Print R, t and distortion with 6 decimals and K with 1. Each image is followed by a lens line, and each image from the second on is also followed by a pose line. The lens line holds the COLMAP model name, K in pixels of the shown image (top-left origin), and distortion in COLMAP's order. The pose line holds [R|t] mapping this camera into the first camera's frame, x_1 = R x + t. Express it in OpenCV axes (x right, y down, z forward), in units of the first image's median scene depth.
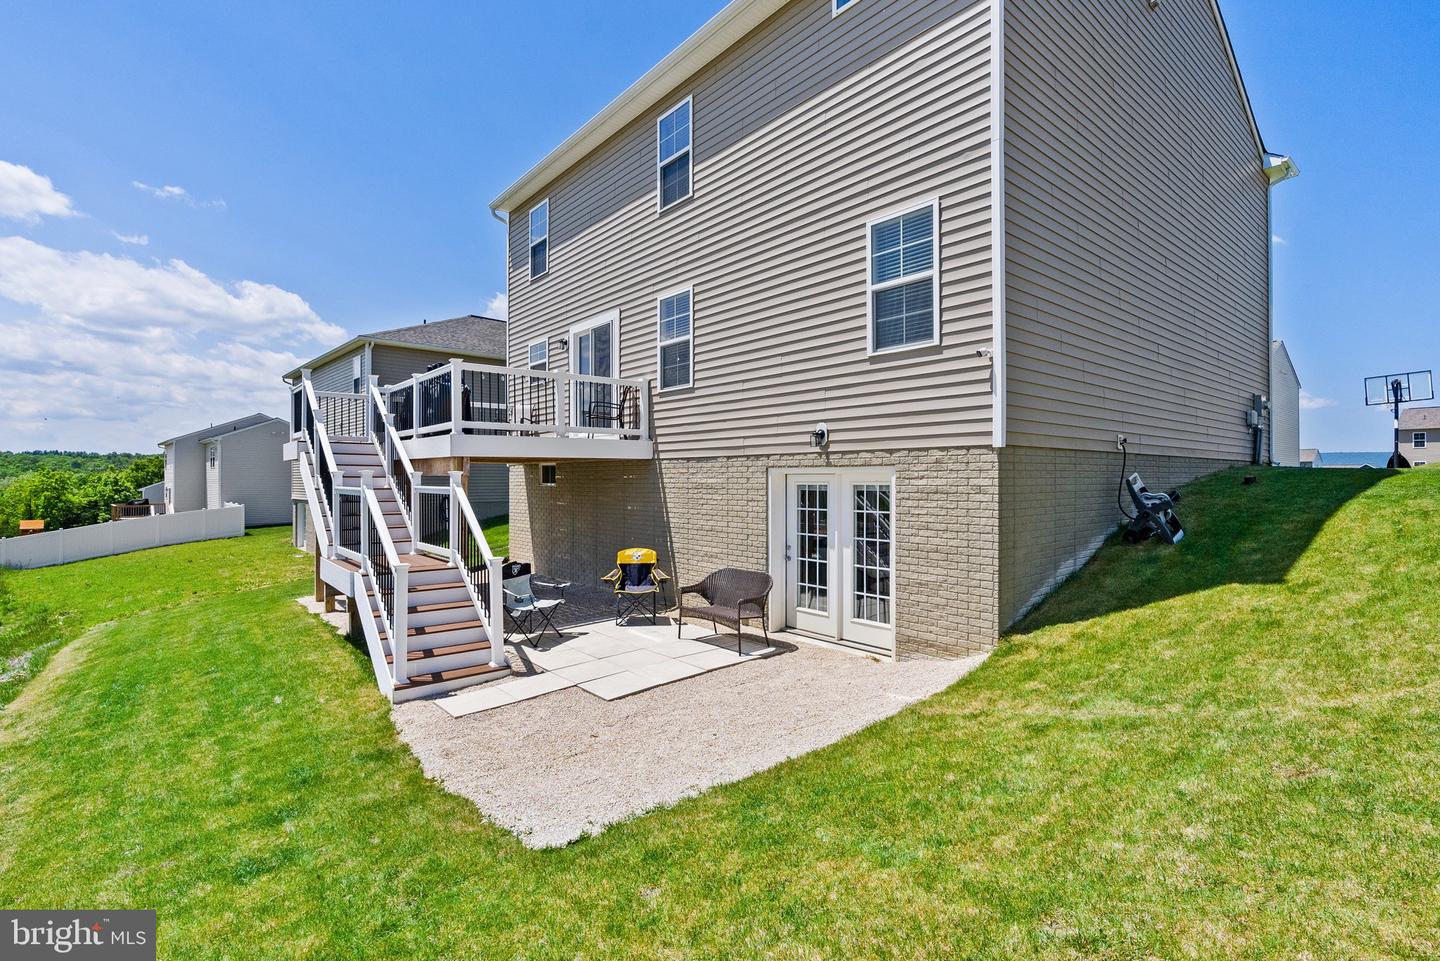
lens RADIAL K [[658.2, 0, 720.9], [0, 658.2, 478.6], [0, 0, 1]] dist [0.002616, 0.000165]
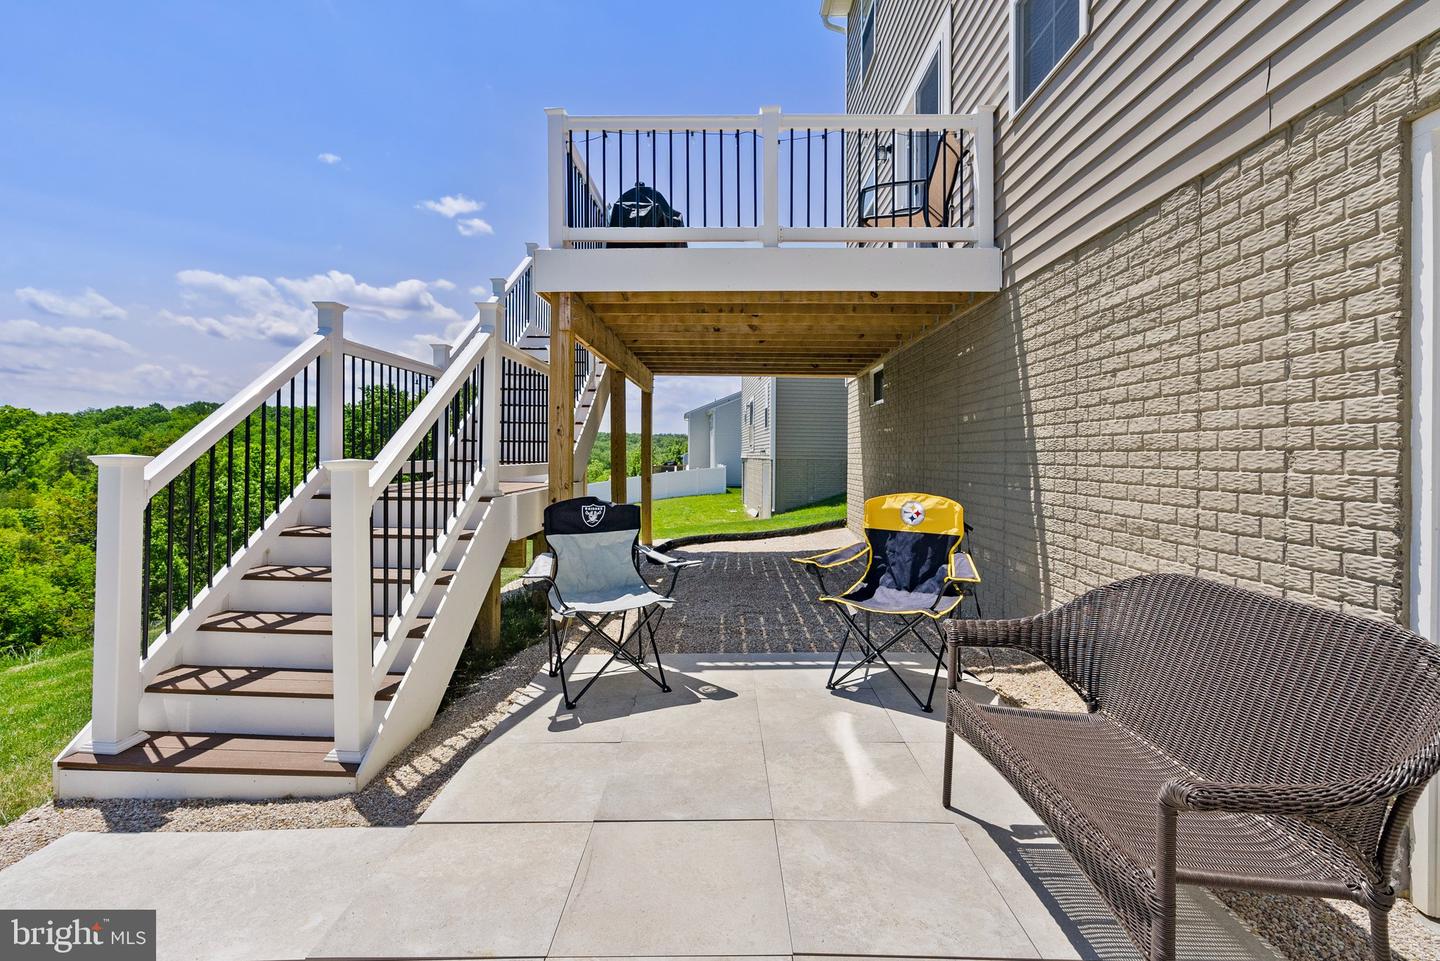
lens RADIAL K [[658.2, 0, 712.2], [0, 658.2, 447.3], [0, 0, 1]] dist [0.002616, 0.000165]
pose [[0.749599, 0.003789, -0.661881, 0.039908], [-0.012798, 0.999880, -0.008771, 0.083654], [0.661768, 0.015045, 0.749558, 0.631443]]
